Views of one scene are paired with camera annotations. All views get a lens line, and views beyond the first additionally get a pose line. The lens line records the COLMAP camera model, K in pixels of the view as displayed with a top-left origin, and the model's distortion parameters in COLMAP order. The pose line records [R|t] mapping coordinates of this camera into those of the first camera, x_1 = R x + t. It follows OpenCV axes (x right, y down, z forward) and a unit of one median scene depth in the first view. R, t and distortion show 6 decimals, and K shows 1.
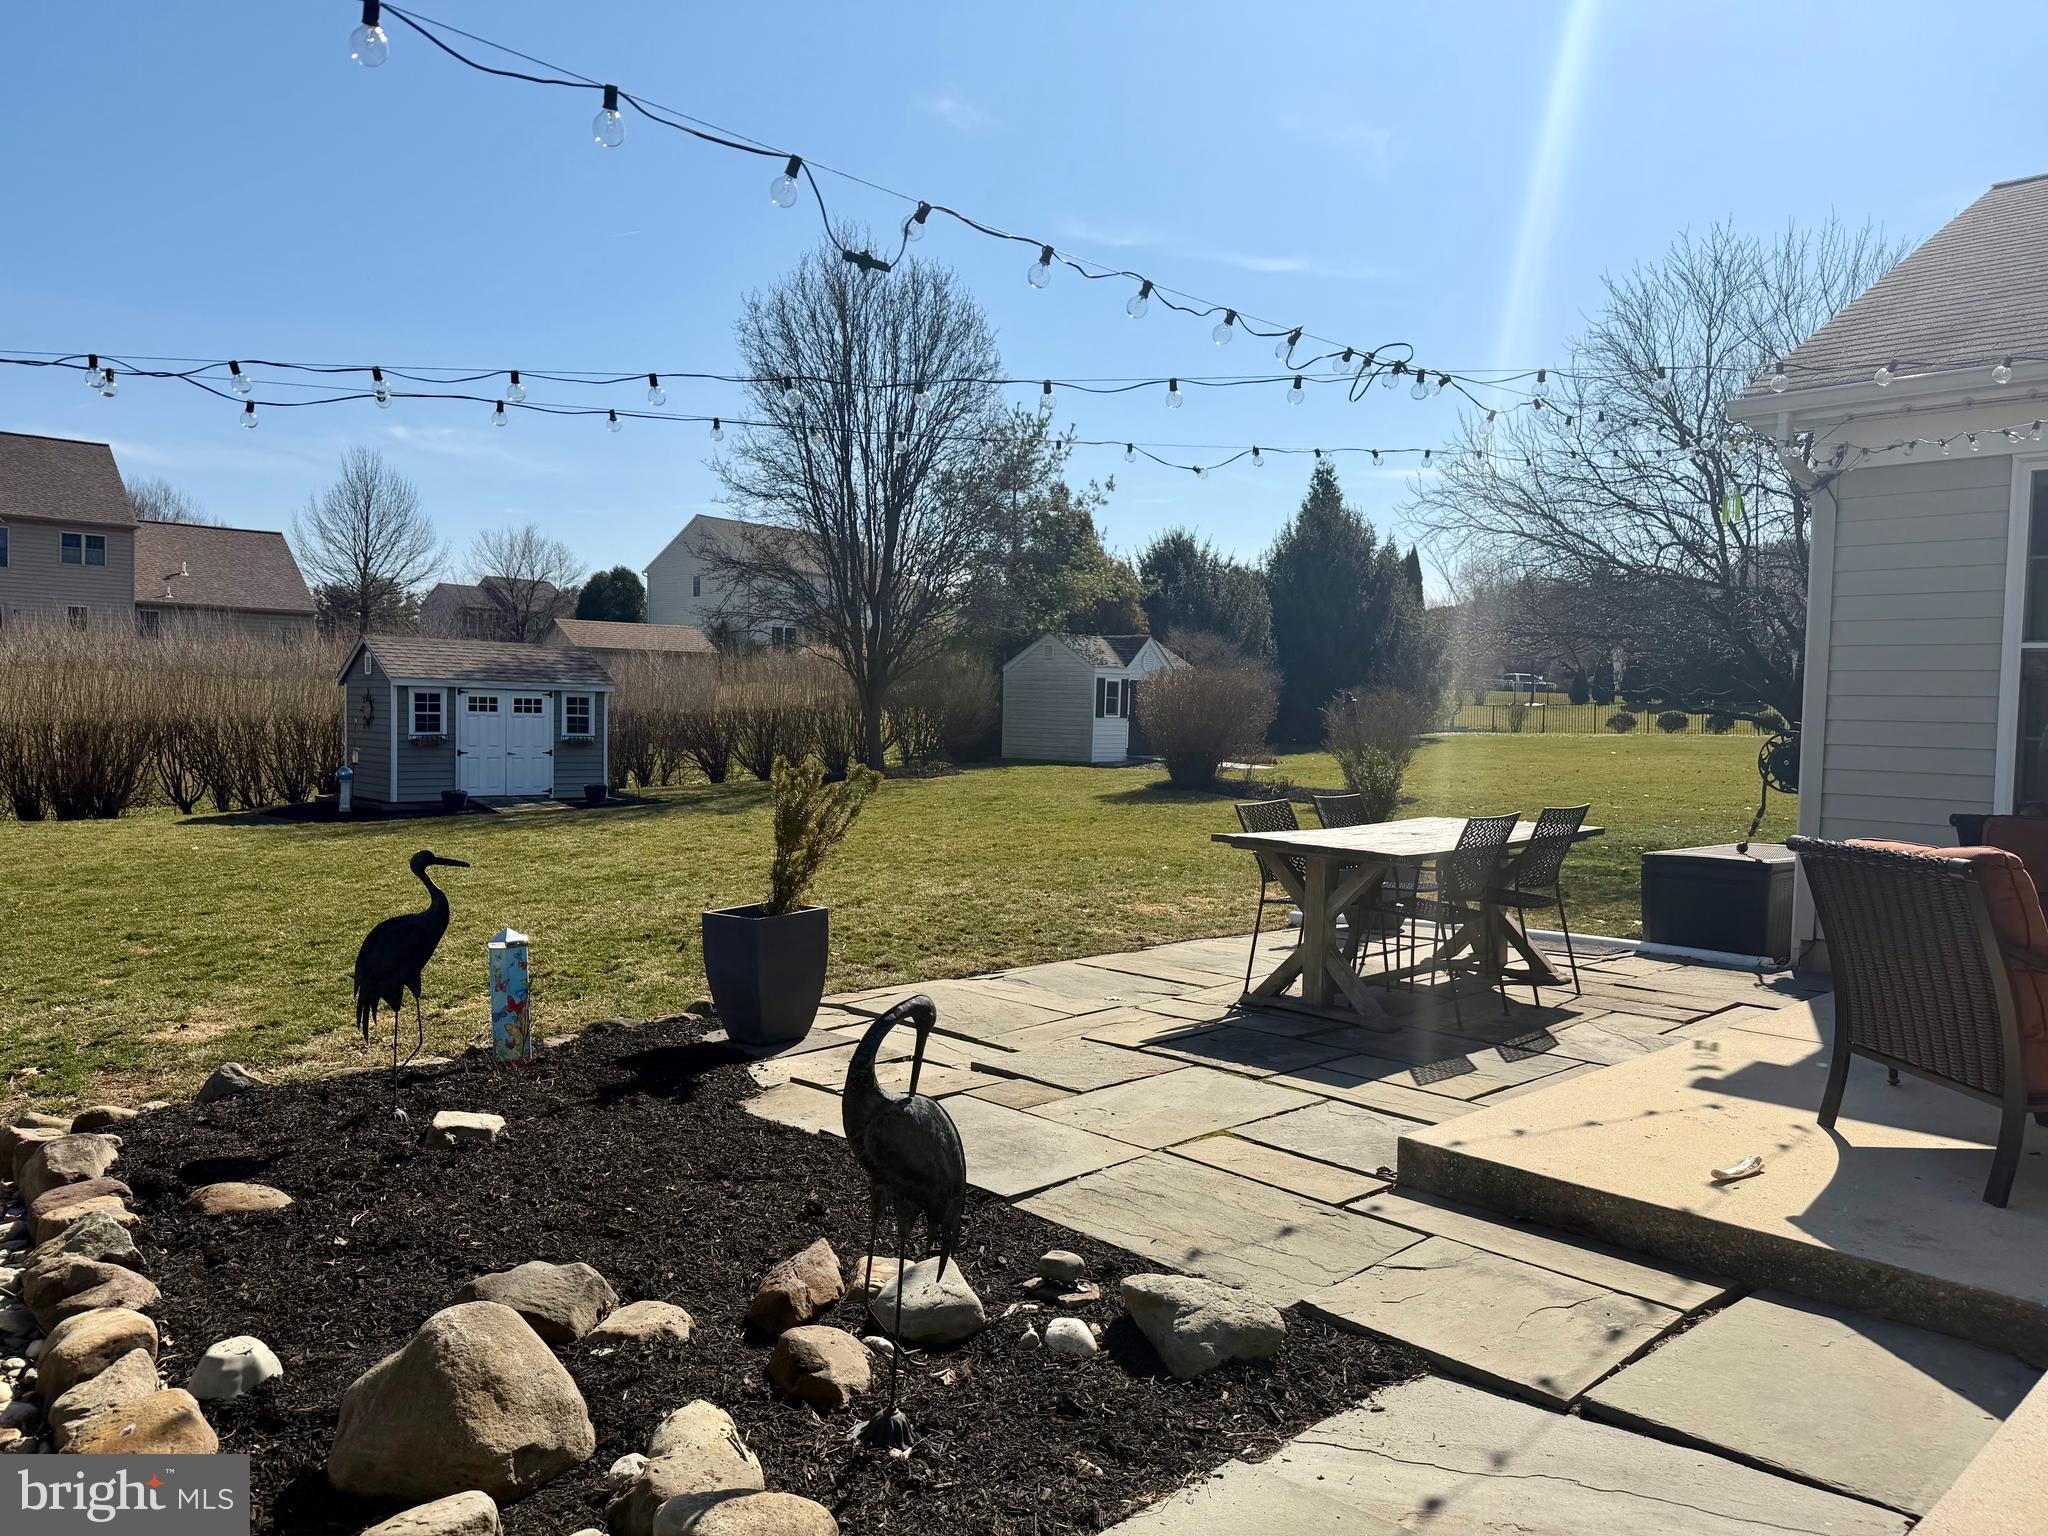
lens RADIAL K [[1428.0, 0, 1025.7], [0, 1428.0, 765.0], [0, 0, 1]] dist [0.036615, -0.020637]
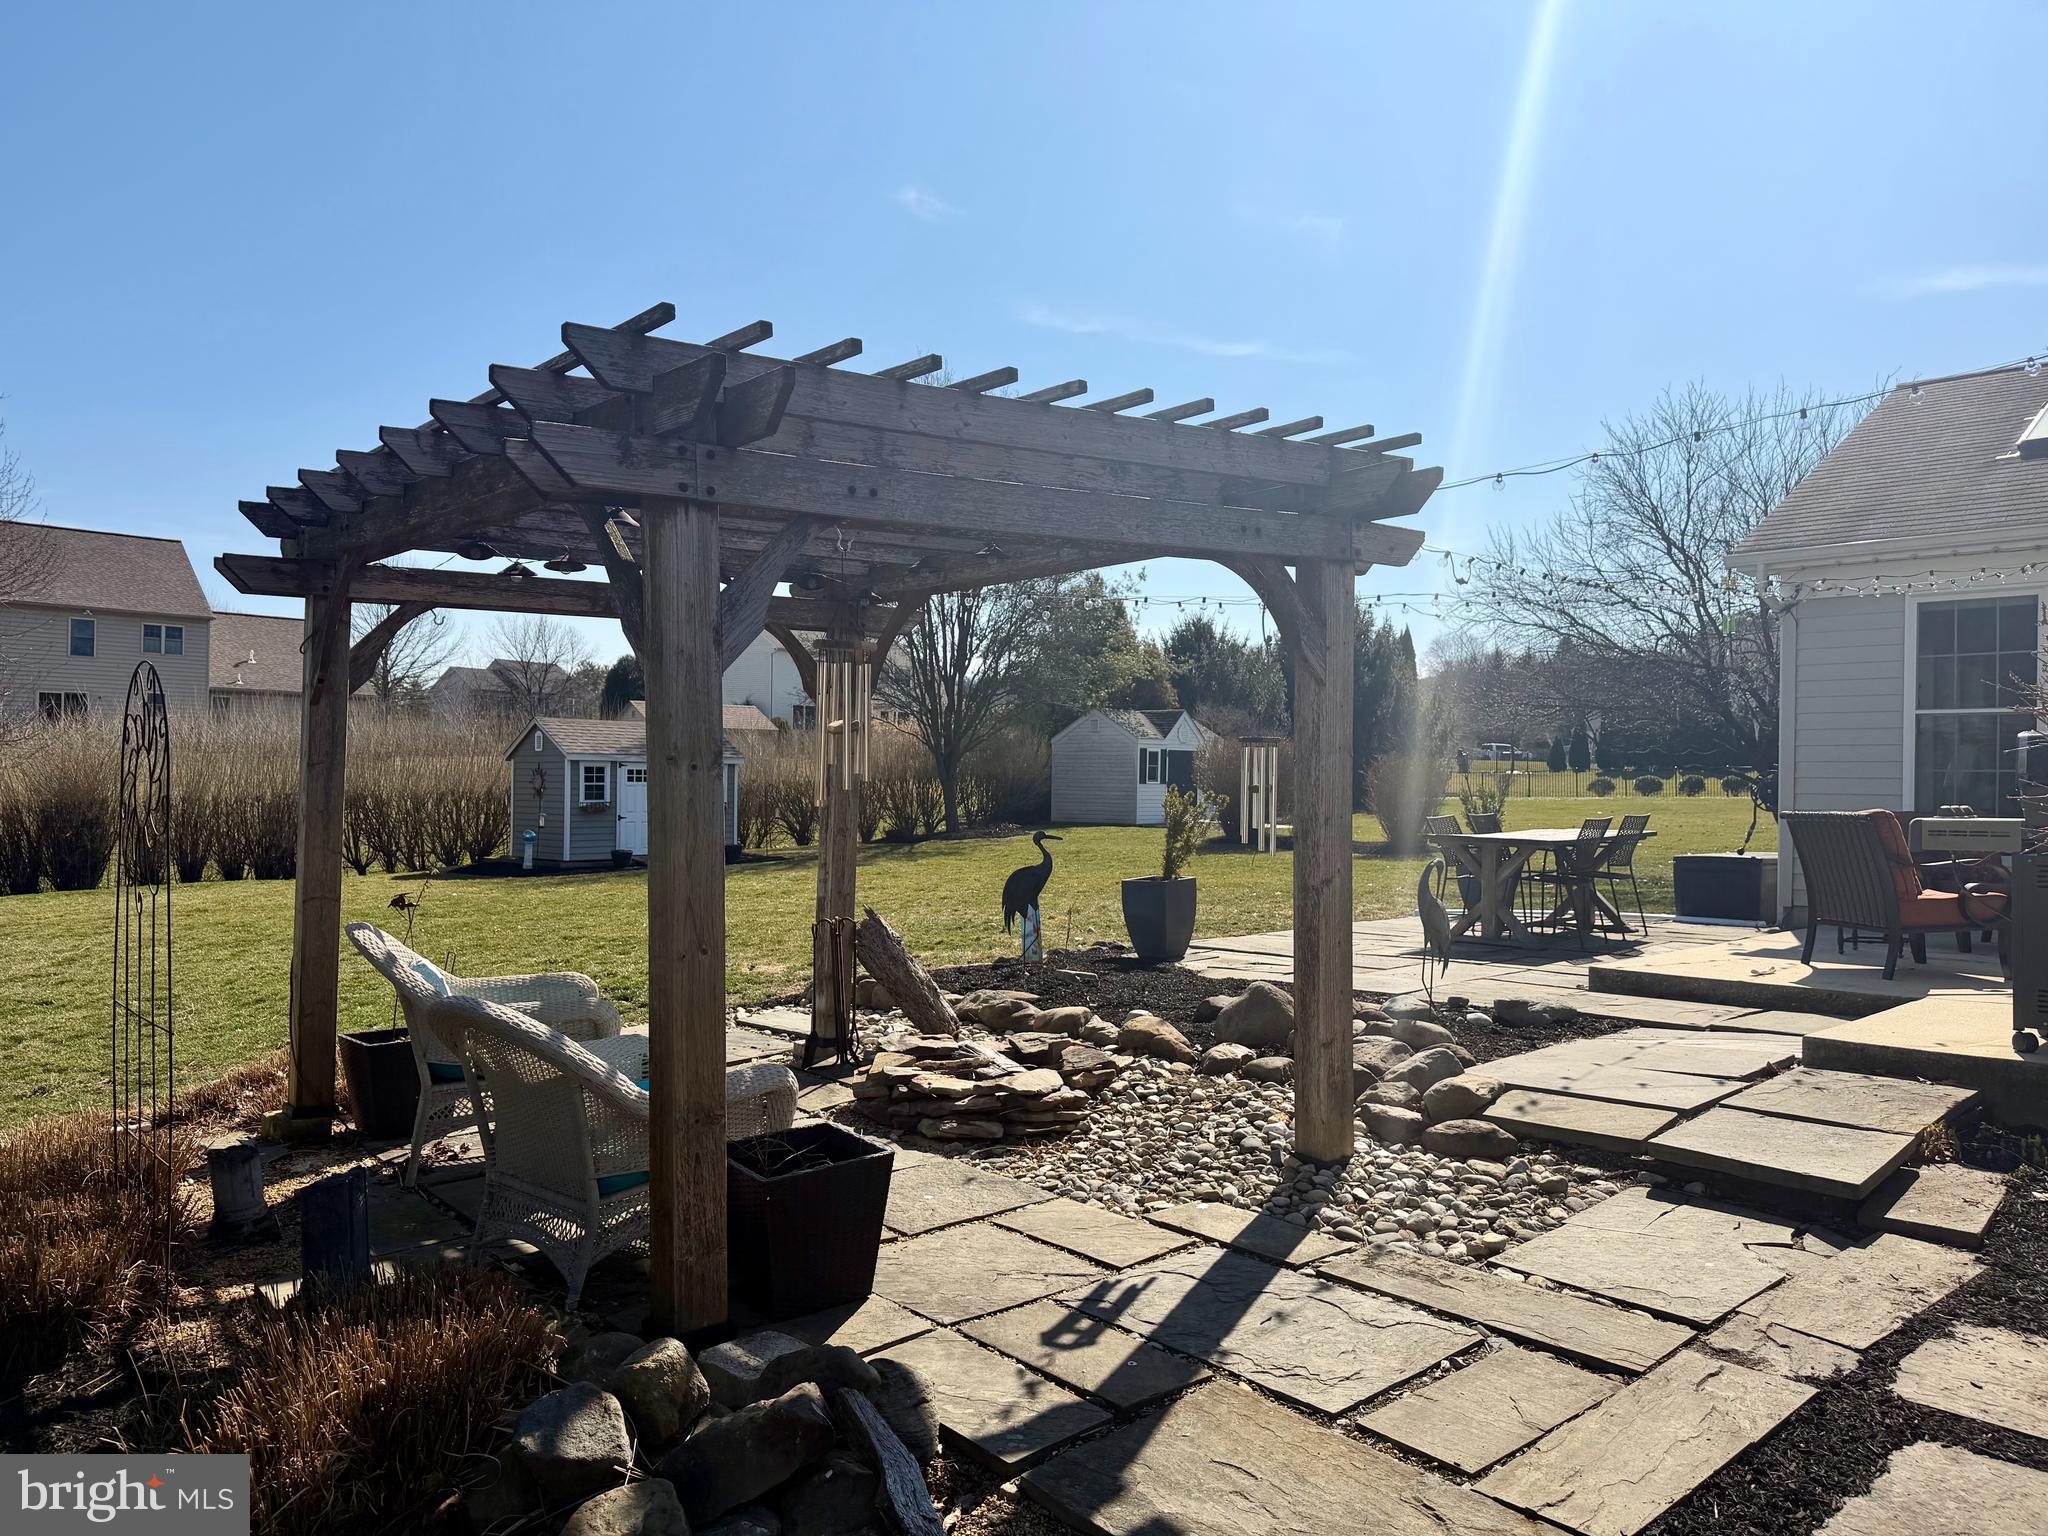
lens RADIAL K [[1428.0, 0, 1022.9], [0, 1428.0, 774.4], [0, 0, 1]] dist [0.036615, -0.020637]
pose [[0.999769, -0.010324, 0.018865, -0.070540], [0.011183, 0.998880, -0.045979, 0.010366], [-0.018369, 0.046179, 0.998764, -0.123115]]
